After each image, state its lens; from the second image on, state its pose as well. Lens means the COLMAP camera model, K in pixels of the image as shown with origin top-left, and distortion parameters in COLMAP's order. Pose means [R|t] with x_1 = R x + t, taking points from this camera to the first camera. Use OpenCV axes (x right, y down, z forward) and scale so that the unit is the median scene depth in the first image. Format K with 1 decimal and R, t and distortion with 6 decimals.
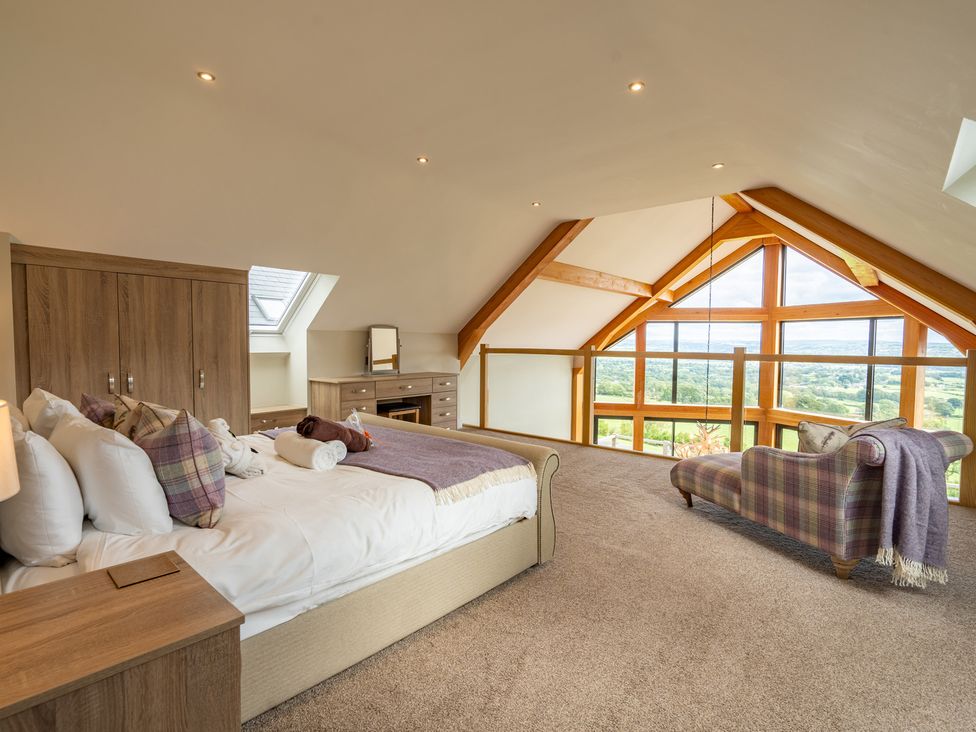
lens RADIAL K [[496.4, 0, 490.6], [0, 496.4, 369.4], [0, 0, 1]] dist [-0.008531, 0.000772]
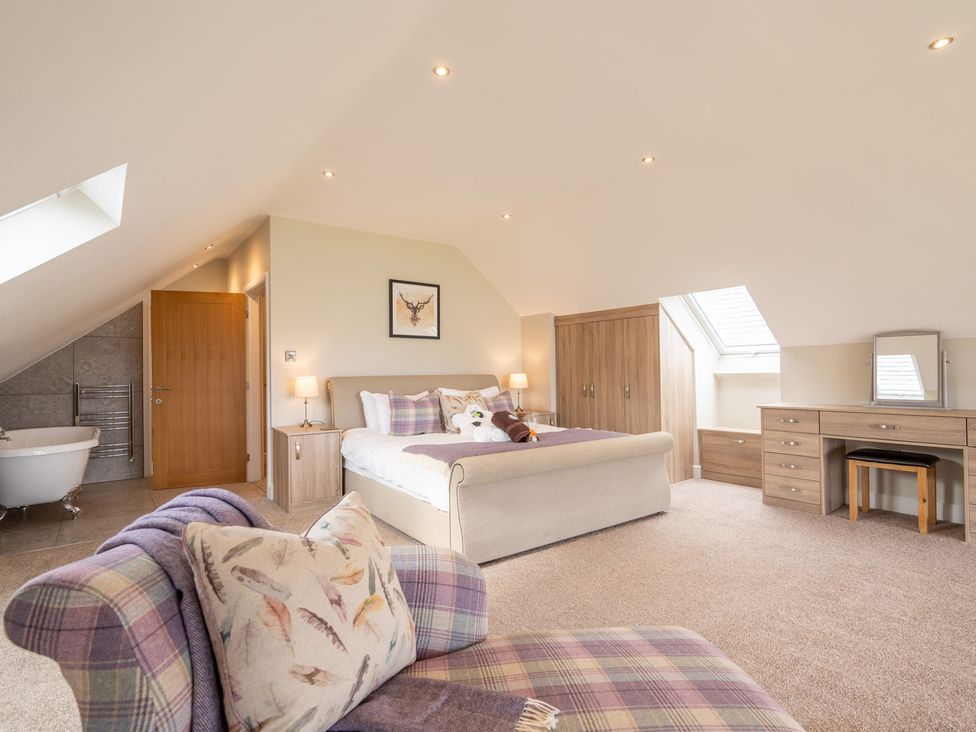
lens RADIAL K [[496.4, 0, 490.6], [0, 496.4, 369.4], [0, 0, 1]] dist [-0.008531, 0.000772]
pose [[-0.180369, -0.011637, -0.983530, 0.841858], [-0.042873, 0.999073, -0.003958, -0.020029], [0.982664, 0.041453, -0.180701, 0.914928]]
